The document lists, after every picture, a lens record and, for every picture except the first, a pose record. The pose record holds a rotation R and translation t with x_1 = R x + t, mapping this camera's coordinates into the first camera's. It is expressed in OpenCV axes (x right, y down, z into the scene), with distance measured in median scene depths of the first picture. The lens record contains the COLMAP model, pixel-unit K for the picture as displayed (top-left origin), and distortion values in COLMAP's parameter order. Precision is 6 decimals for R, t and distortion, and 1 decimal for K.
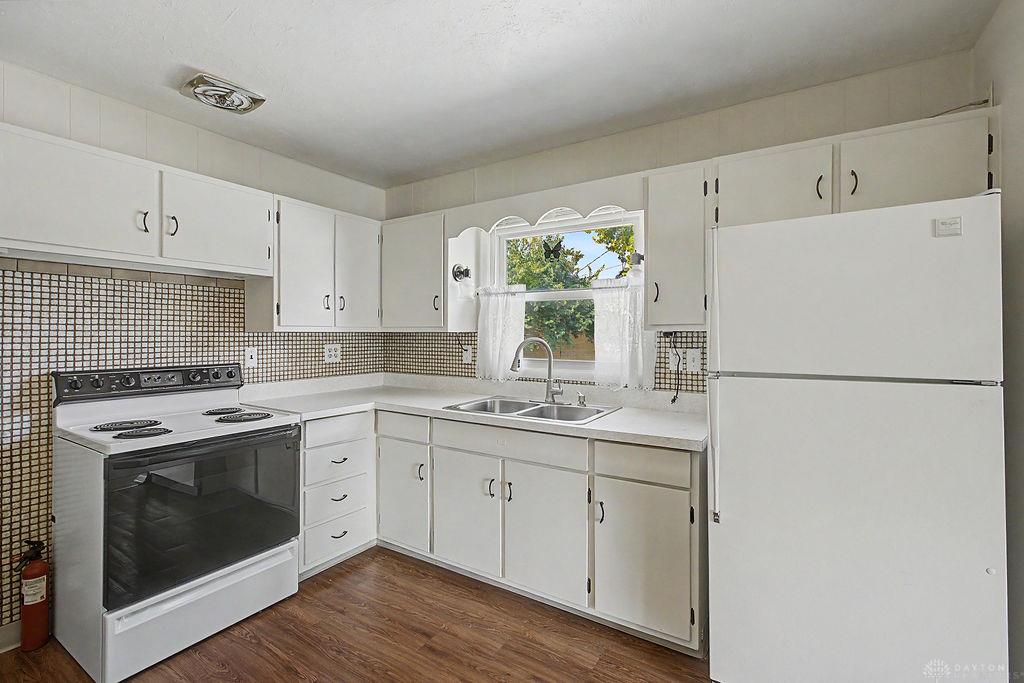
lens RADIAL K [[463.3, 0, 513.1], [0, 463.3, 330.4], [0, 0, 1]] dist [-0.010664, 0.006580]
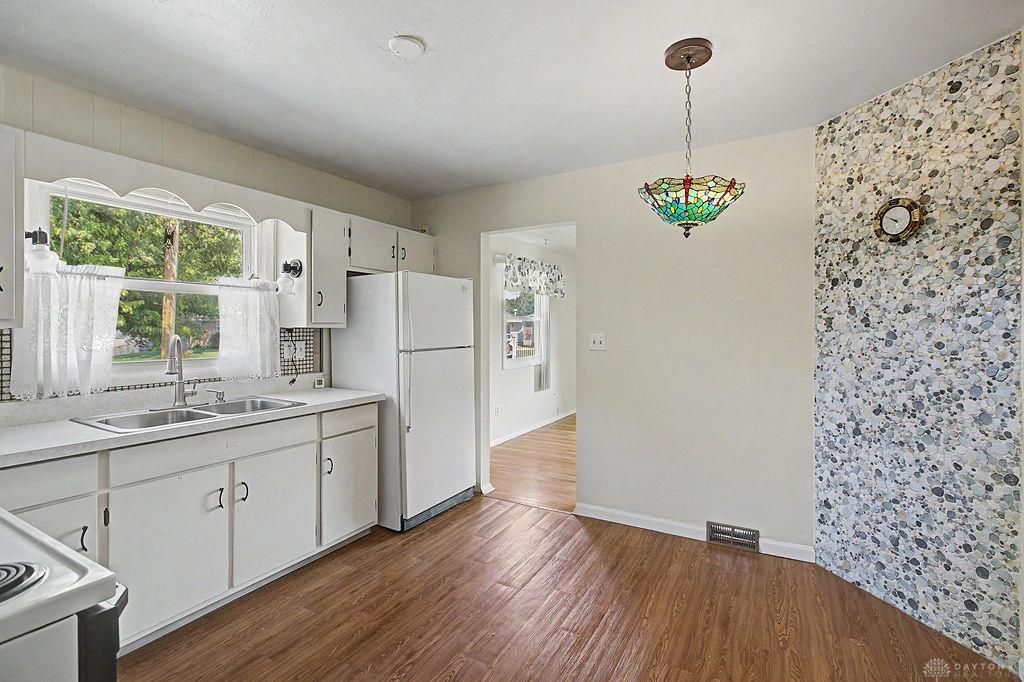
lens RADIAL K [[463.3, 0, 513.1], [0, 463.3, 329.9], [0, 0, 1]] dist [-0.010664, 0.006580]
pose [[-0.037764, -0.000312, 0.999287, -0.953773], [-0.001906, 0.999998, 0.000241, 0.006316], [-0.999285, -0.001895, -0.037765, 0.446119]]
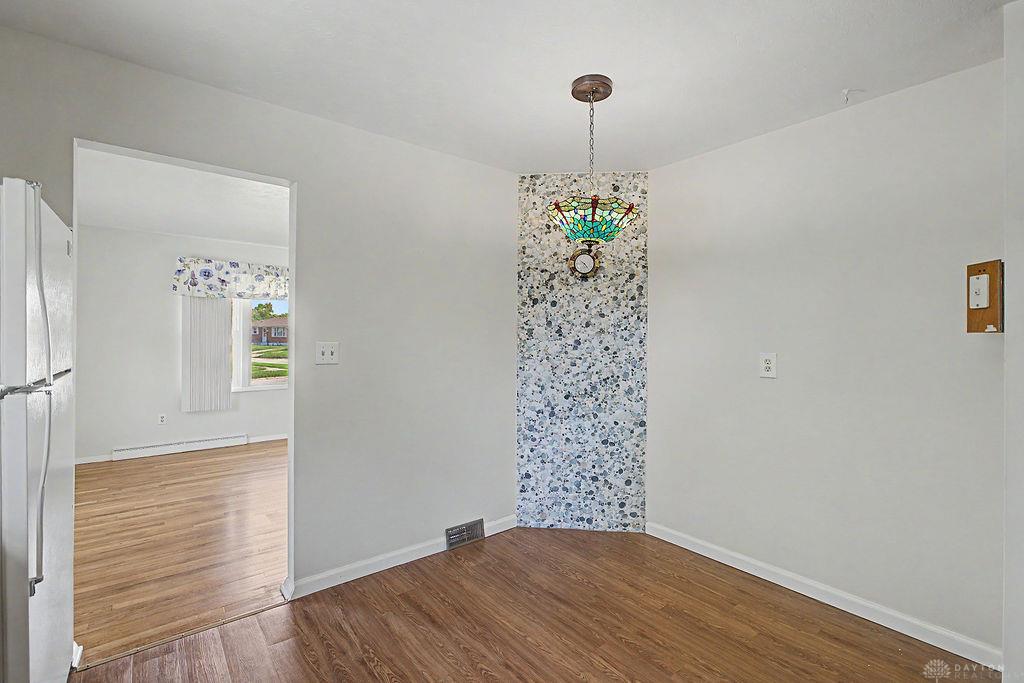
lens RADIAL K [[464.9, 0, 515.0], [0, 464.9, 338.8], [0, 0, 1]] dist [-0.008892, 0.001146]
pose [[-0.946149, -0.005260, 0.323690, -0.337646], [-0.006238, 0.999979, -0.001986, 0.009344], [-0.323673, -0.003898, -0.946161, 0.970296]]
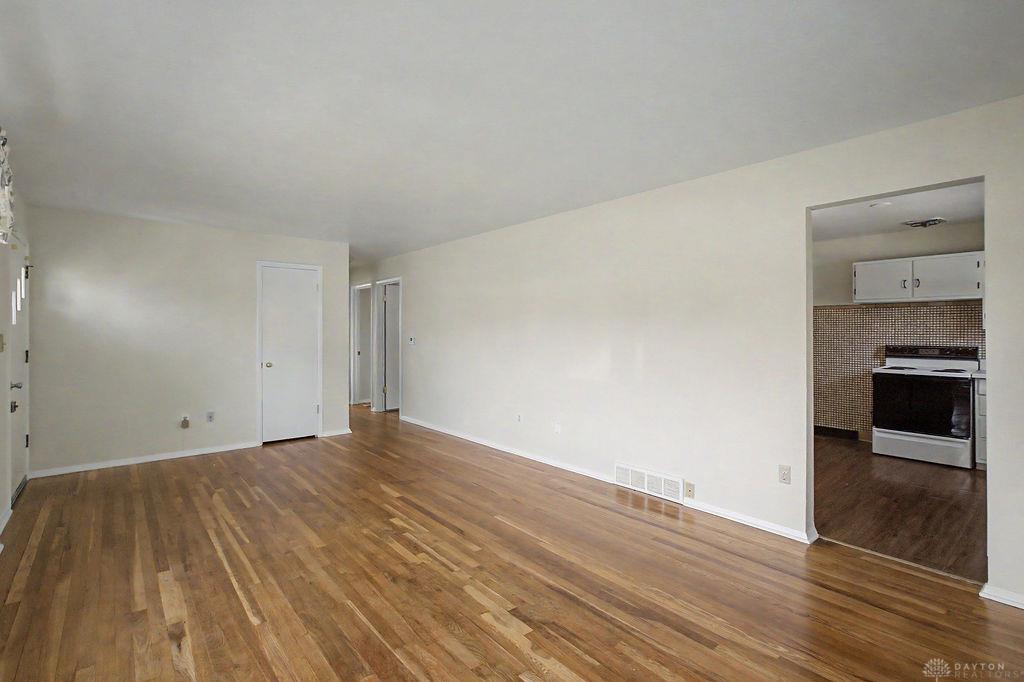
lens RADIAL K [[474.2, 0, 516.4], [0, 474.2, 334.2], [0, 0, 1]] dist [-0.016286, 0.006850]
pose [[-0.295648, 0.005913, -0.955279, 1.867636], [0.006483, 0.999970, 0.004183, 0.003350], [0.955275, -0.004956, -0.295678, -0.185194]]
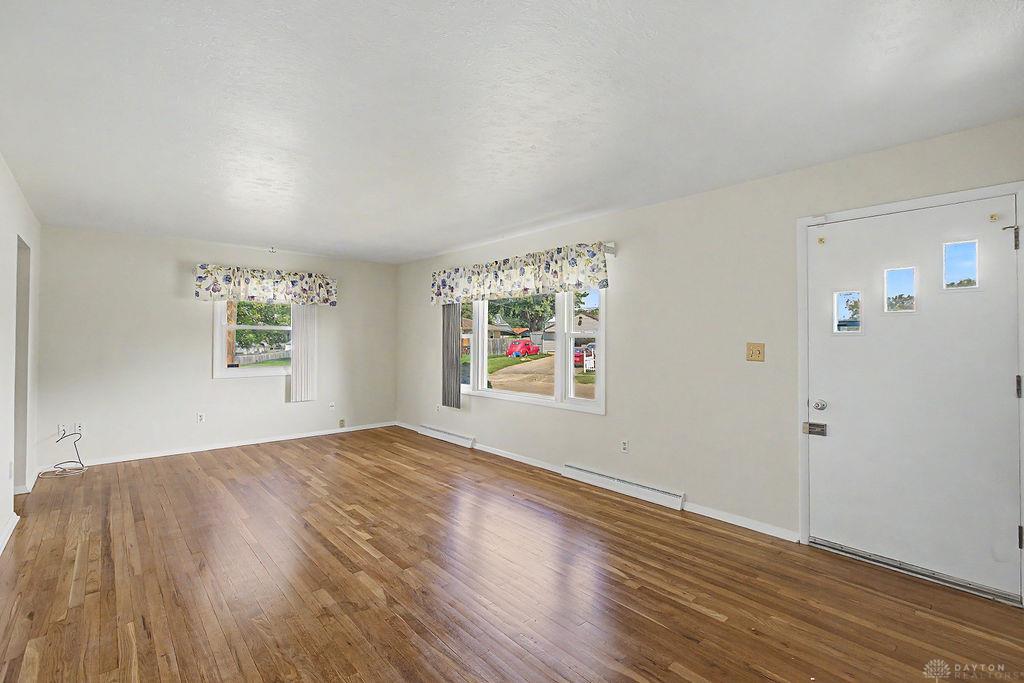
lens RADIAL K [[463.3, 0, 513.1], [0, 463.3, 330.4], [0, 0, 1]] dist [-0.010664, 0.006580]
pose [[0.277112, 0.017692, 0.960675, -0.482072], [-0.007813, 0.999839, -0.016159, -0.010325], [-0.960806, -0.003027, 0.277206, -1.685829]]
